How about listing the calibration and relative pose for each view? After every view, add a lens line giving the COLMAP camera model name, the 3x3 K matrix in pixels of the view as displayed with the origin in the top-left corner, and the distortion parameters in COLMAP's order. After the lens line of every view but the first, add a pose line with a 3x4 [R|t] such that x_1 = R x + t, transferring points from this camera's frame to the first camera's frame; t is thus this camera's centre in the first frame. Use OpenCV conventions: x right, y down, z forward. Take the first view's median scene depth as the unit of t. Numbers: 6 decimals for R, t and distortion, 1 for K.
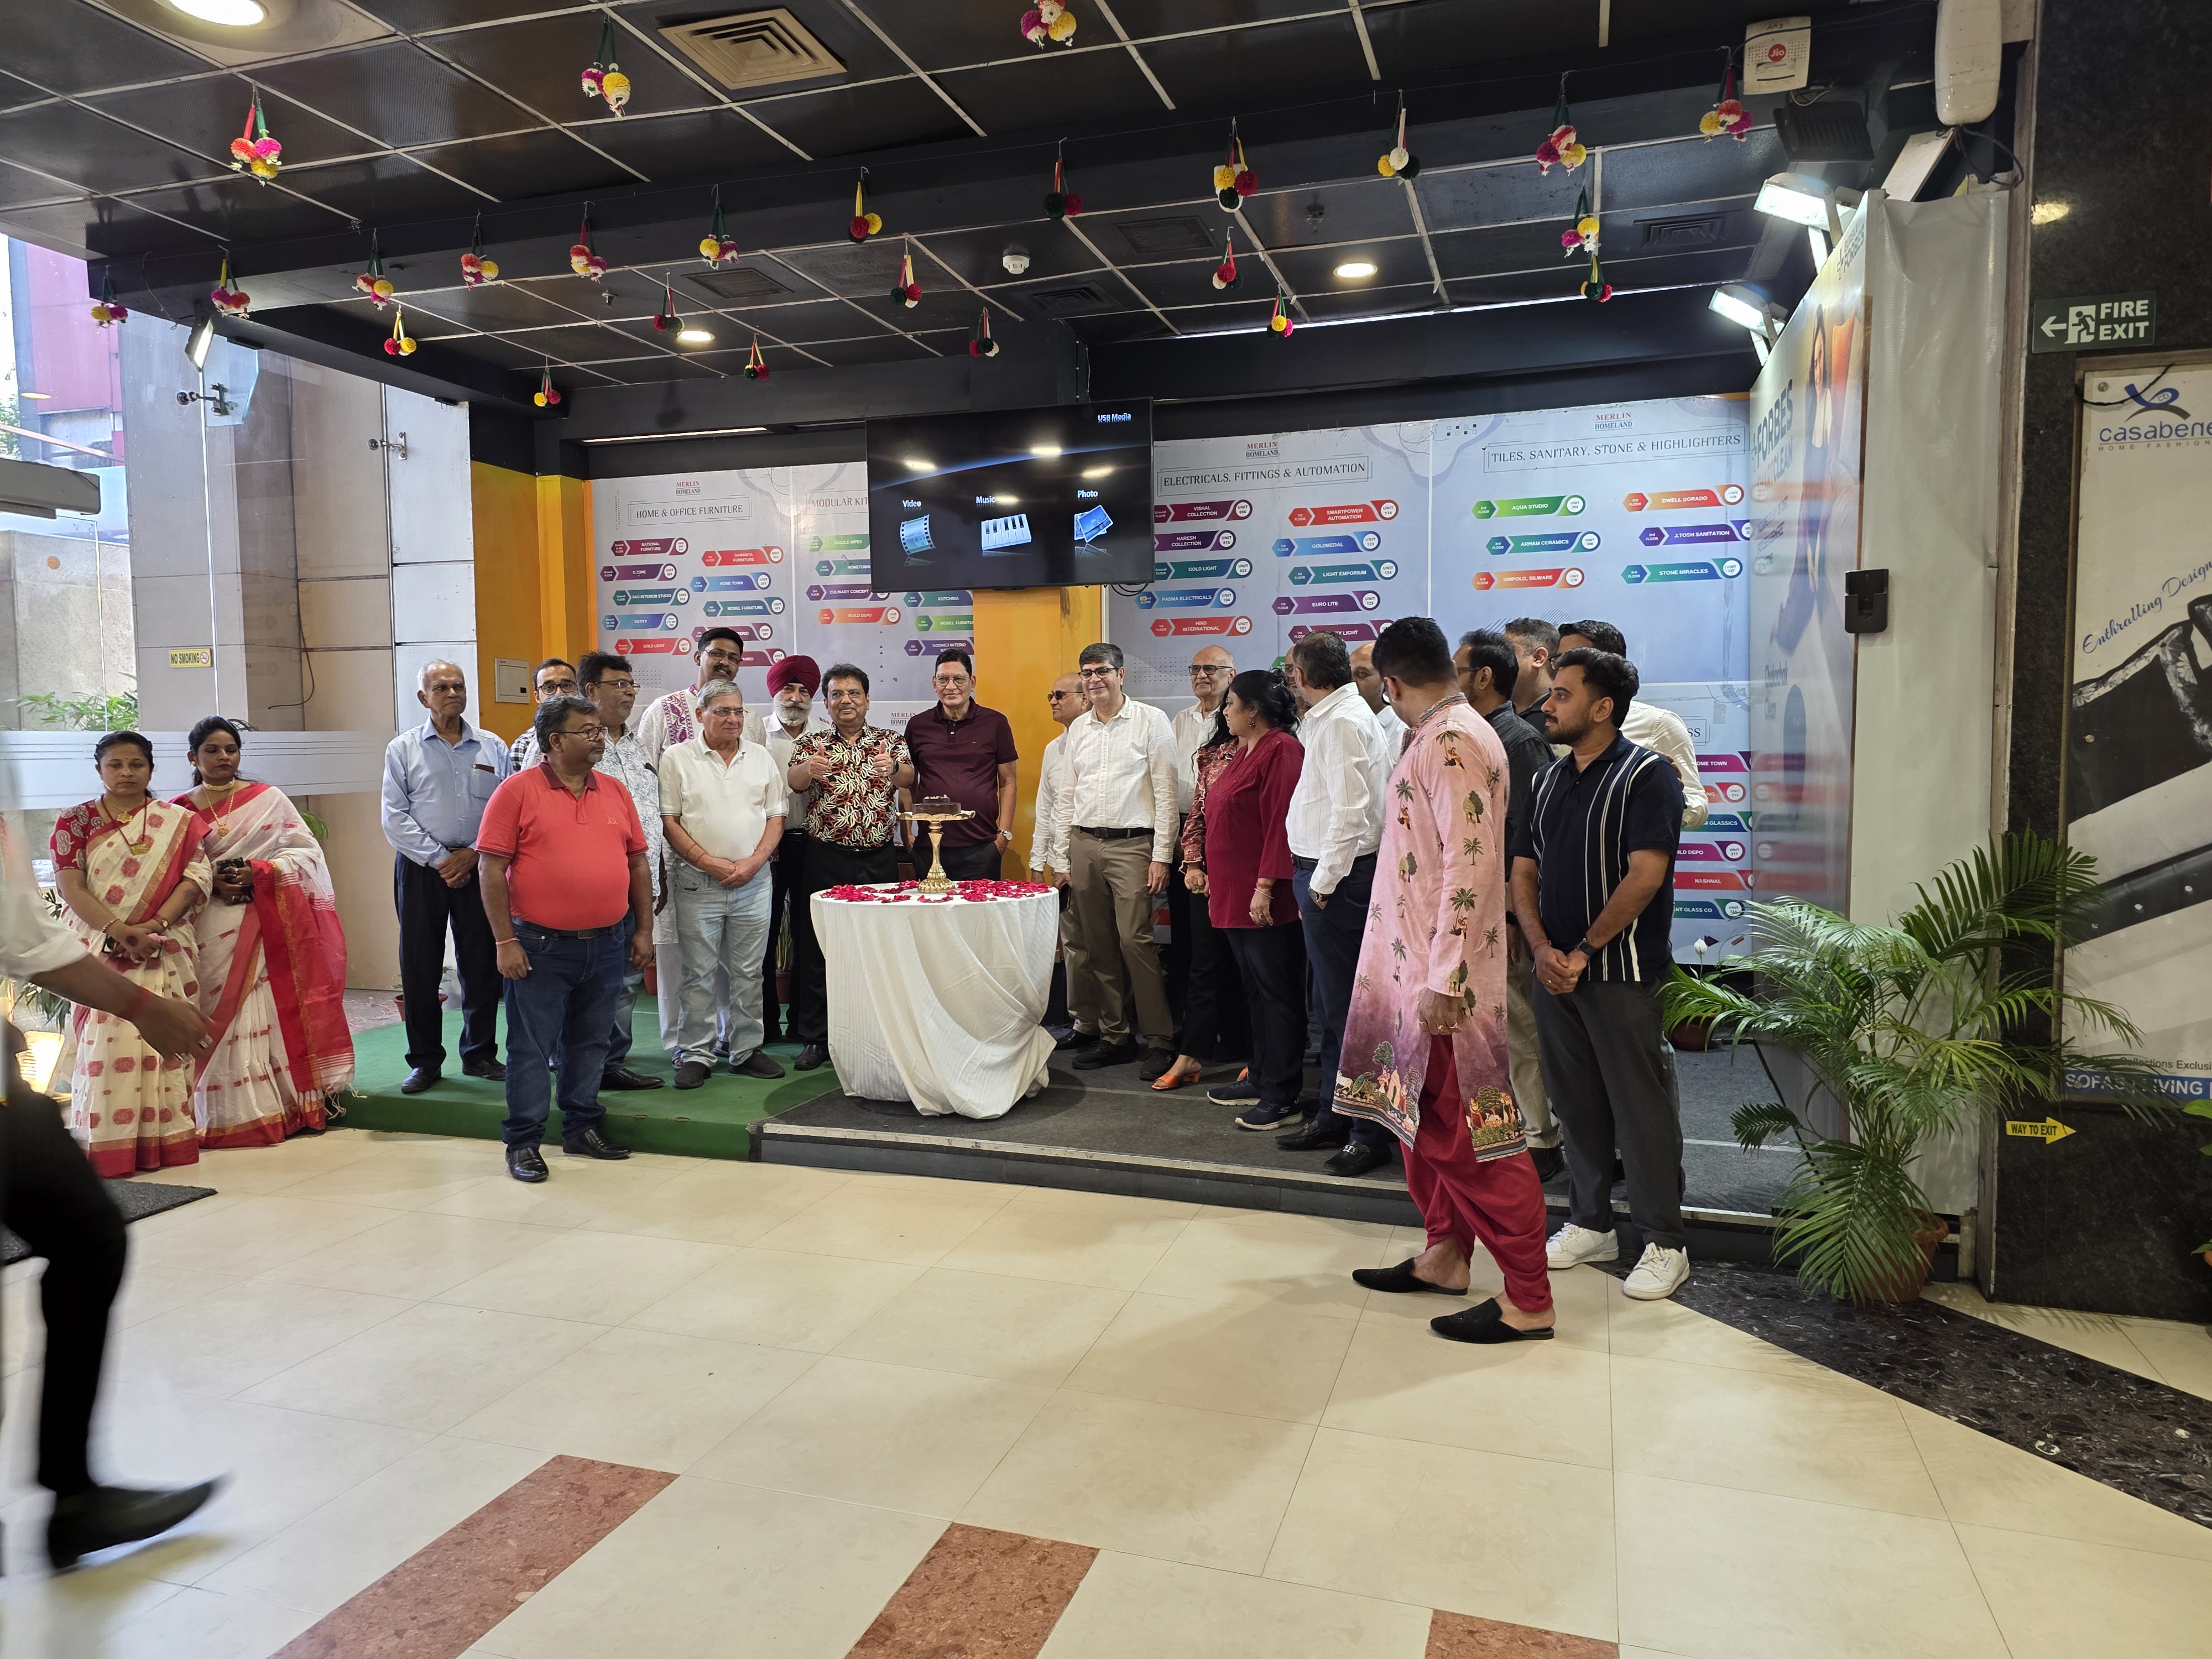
lens RADIAL K [[1498.6, 0, 1099.5], [0, 1498.6, 850.7], [0, 0, 1]] dist [0.033899, -0.036183]
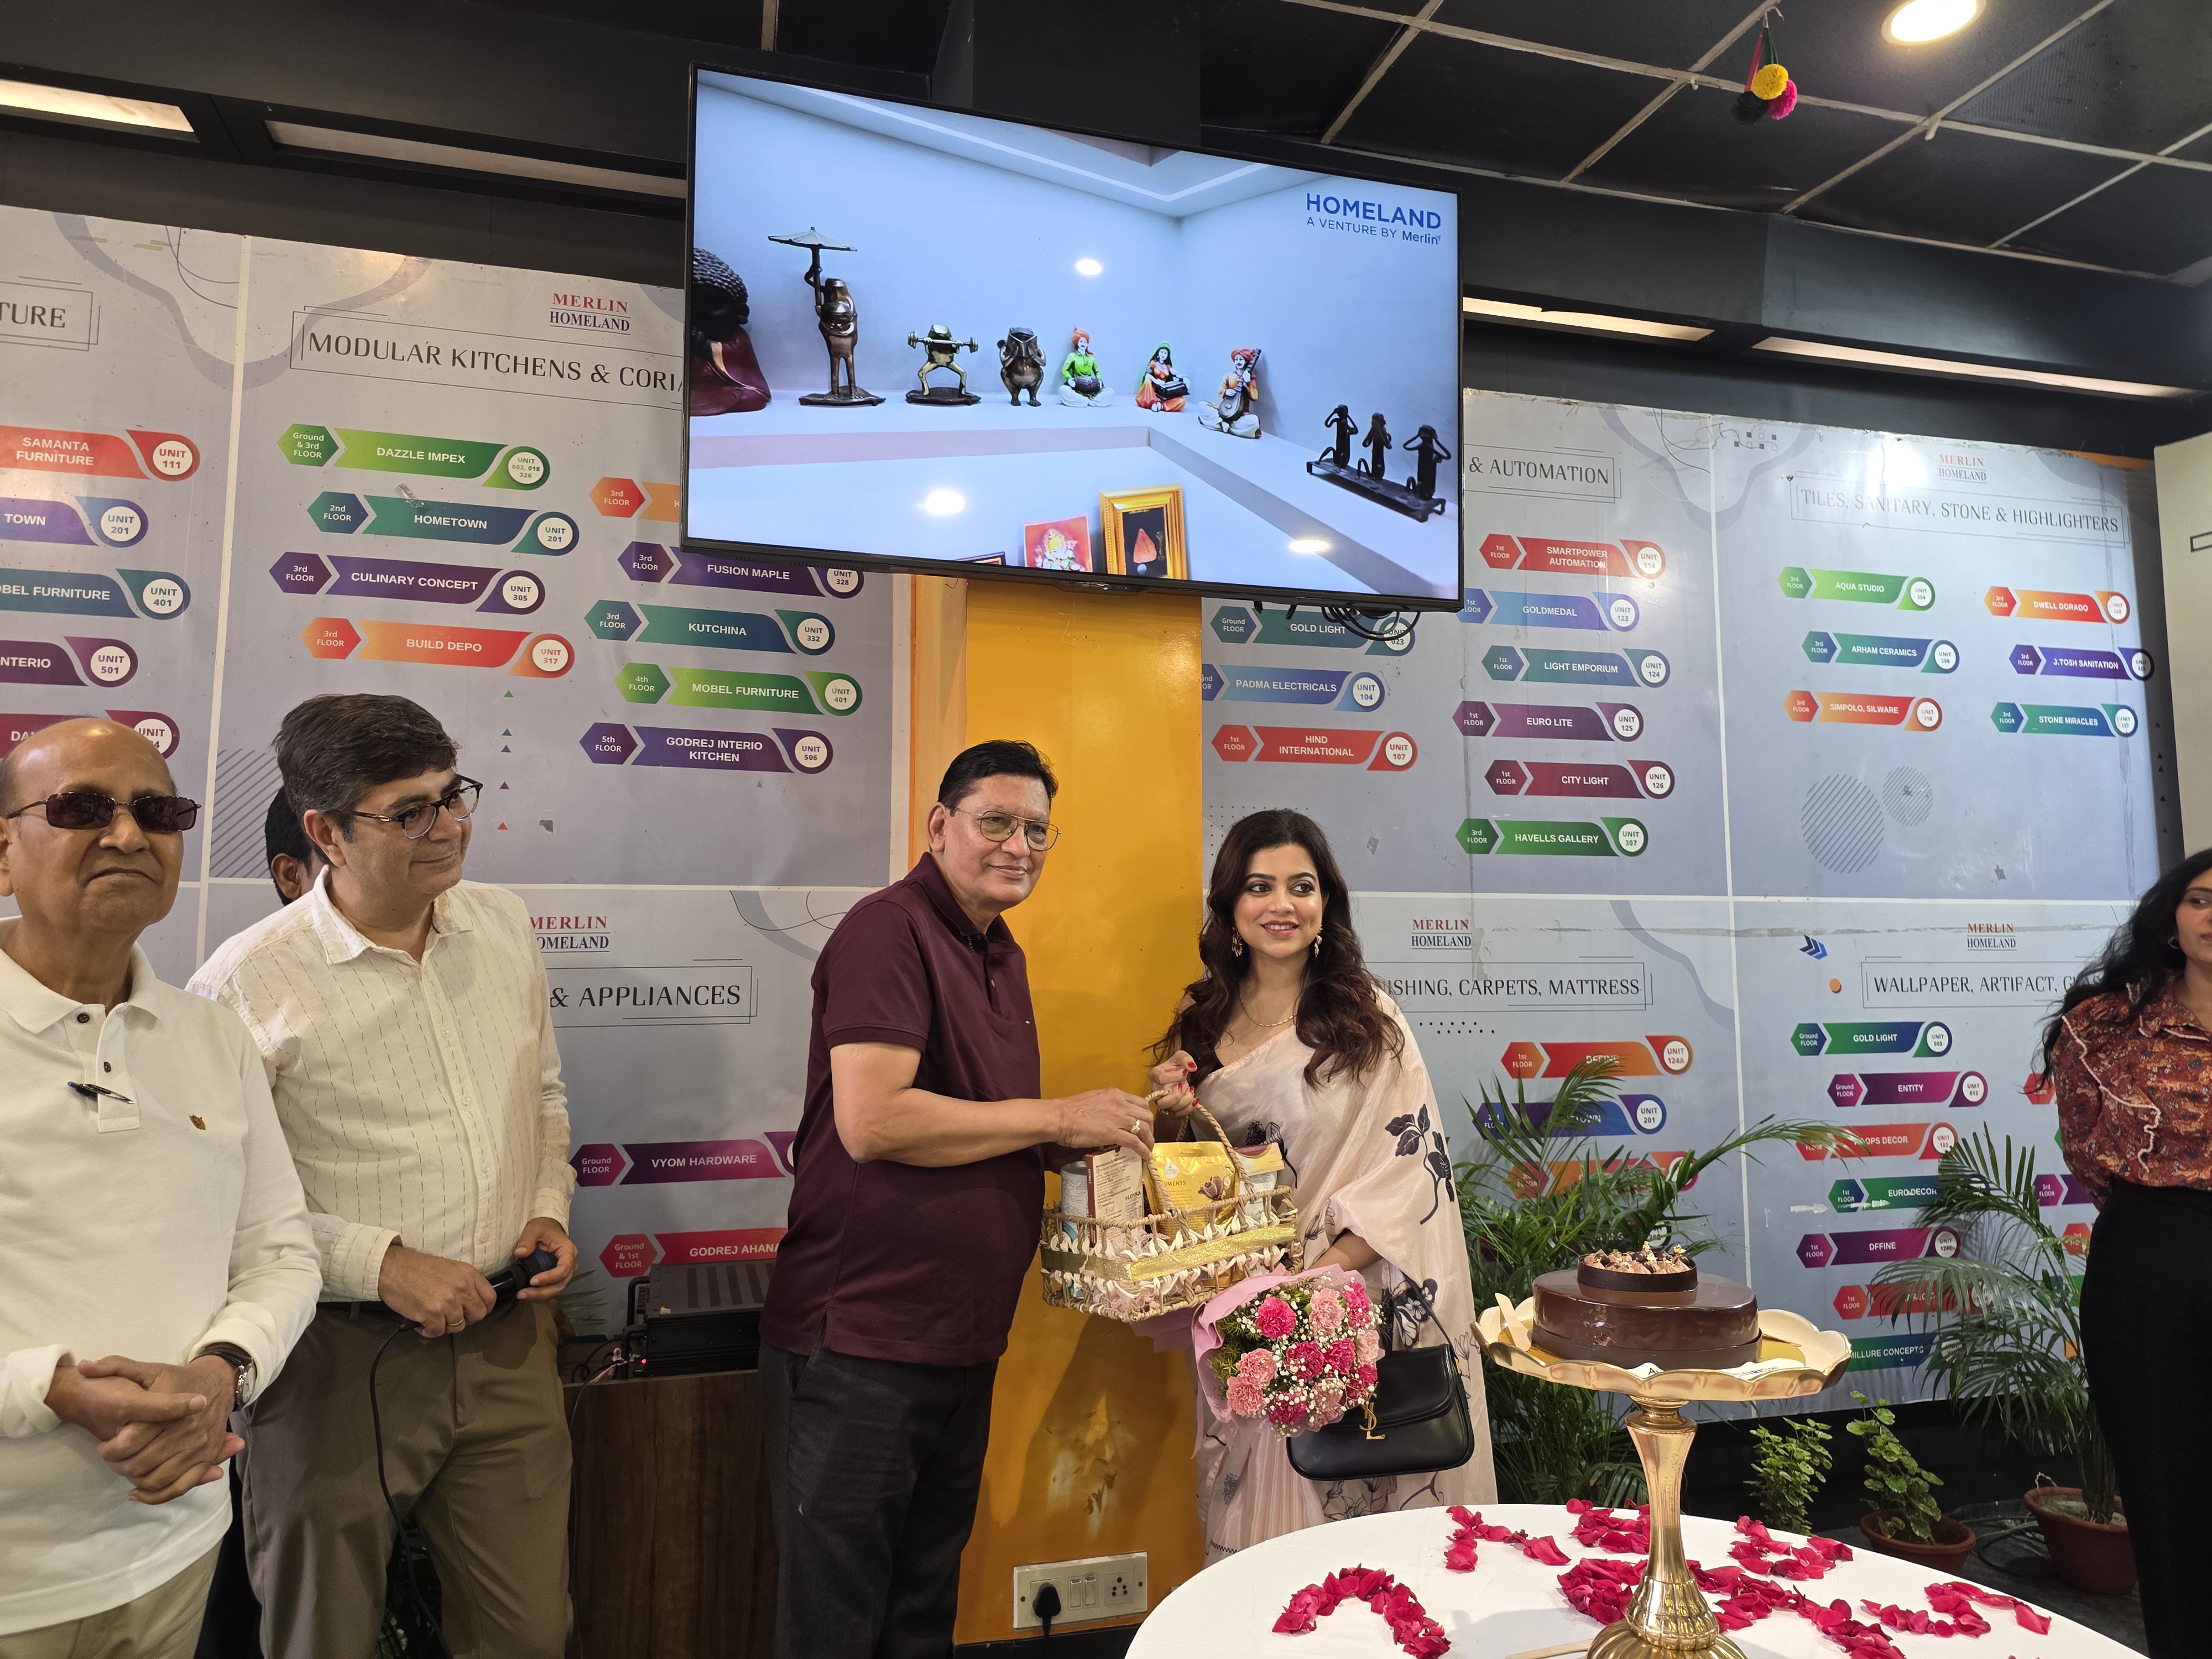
lens RADIAL K [[1498.6, 0, 1142.3], [0, 1498.6, 808.0], [0, 0, 1]] dist [0.033899, -0.036183]
pose [[0.832640, 0.063443, 0.550168, -0.285943], [0.023591, 0.988452, -0.149687, -0.073811], [-0.553312, 0.137614, 0.821528, 0.777274]]
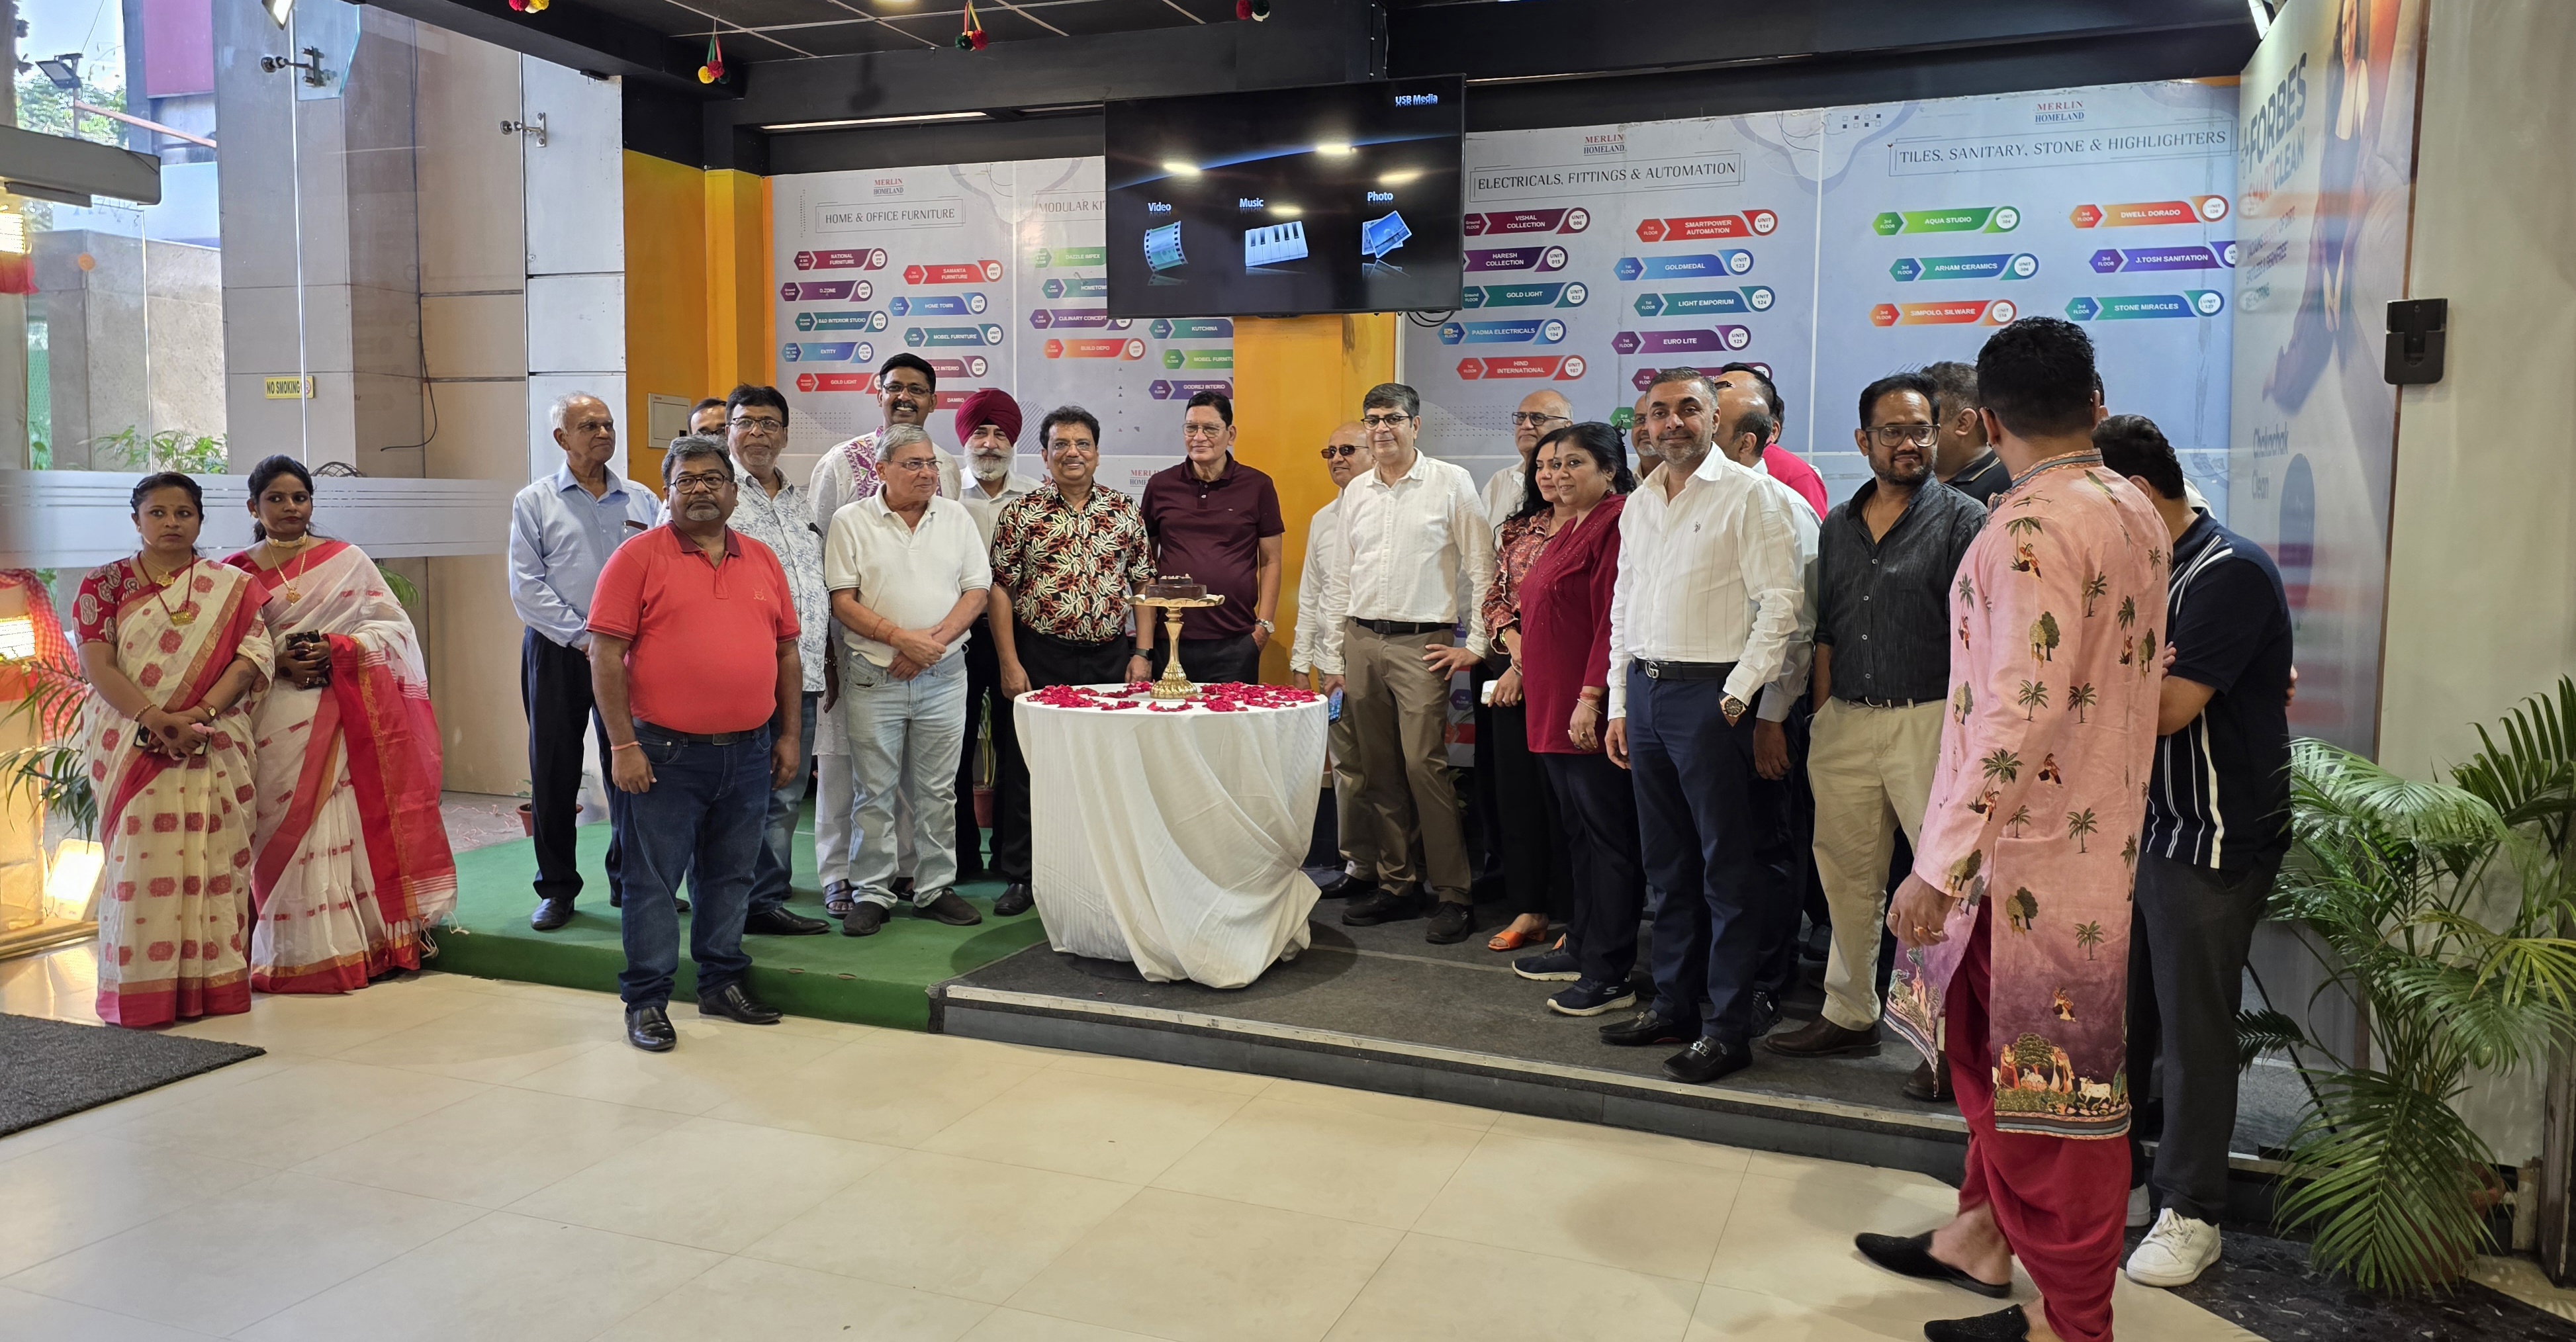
lens RADIAL K [[1801.4, 0, 1322.7], [0, 1801.4, 651.7], [0, 0, 1]] dist [0.028801, -0.029580]
pose [[0.998874, 0.023656, -0.041130, 0.007173], [-0.023453, 0.999710, 0.005398, -0.003042], [0.041246, -0.004427, 0.999139, 0.054736]]
